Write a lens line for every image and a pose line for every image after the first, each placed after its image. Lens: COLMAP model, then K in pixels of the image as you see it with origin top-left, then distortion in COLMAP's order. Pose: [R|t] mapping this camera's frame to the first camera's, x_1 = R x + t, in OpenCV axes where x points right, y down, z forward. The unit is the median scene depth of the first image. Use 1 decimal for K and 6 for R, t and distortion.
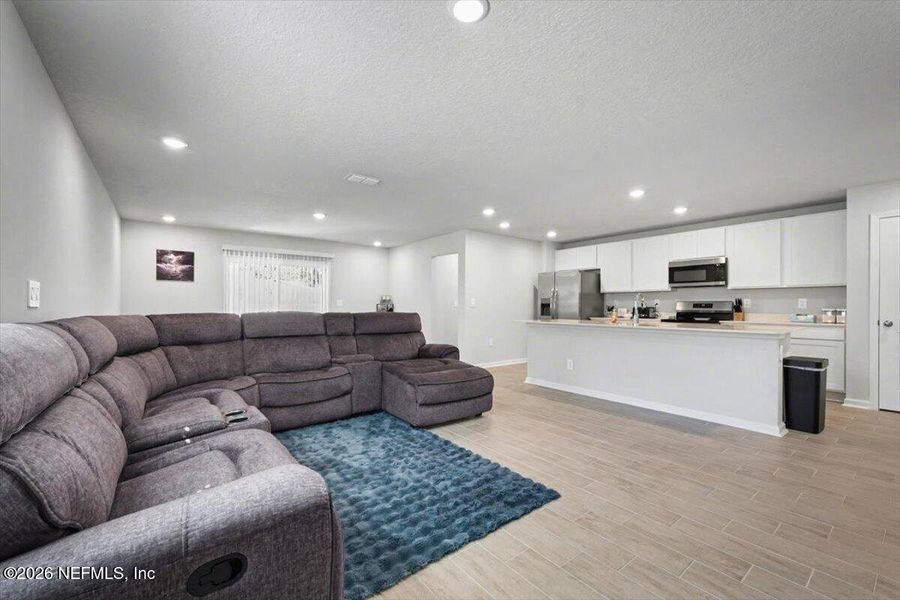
lens RADIAL K [[371.8, 0, 451.7], [0, 371.8, 306.2], [0, 0, 1]] dist [0.002359, 0.000270]
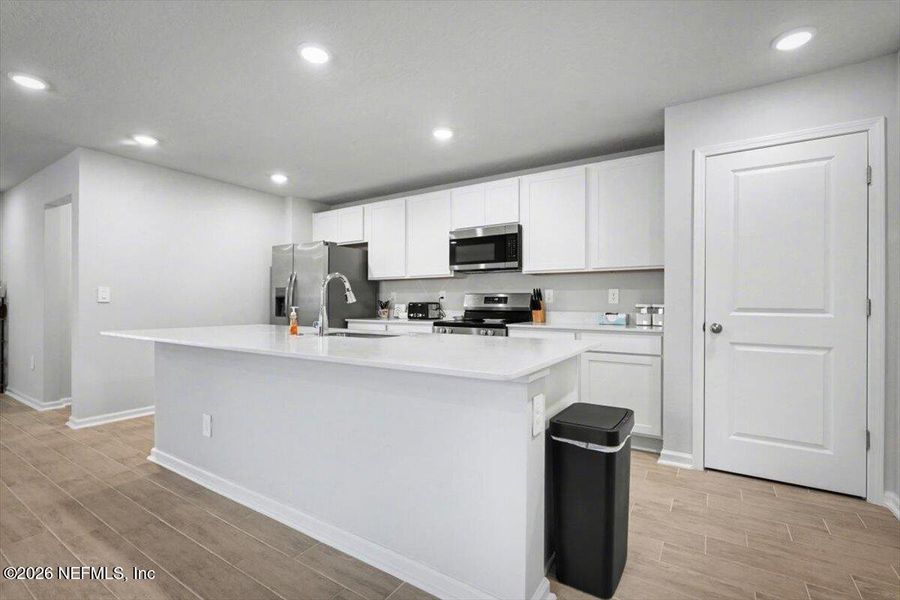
lens RADIAL K [[410.8, 0, 452.0], [0, 410.8, 304.7], [0, 0, 1]] dist [-0.000998, -0.000037]
pose [[0.944423, -0.003233, 0.328716, 0.388946], [0.001198, 0.999979, 0.006393, 0.002395], [-0.328730, -0.005644, 0.944407, 0.365465]]
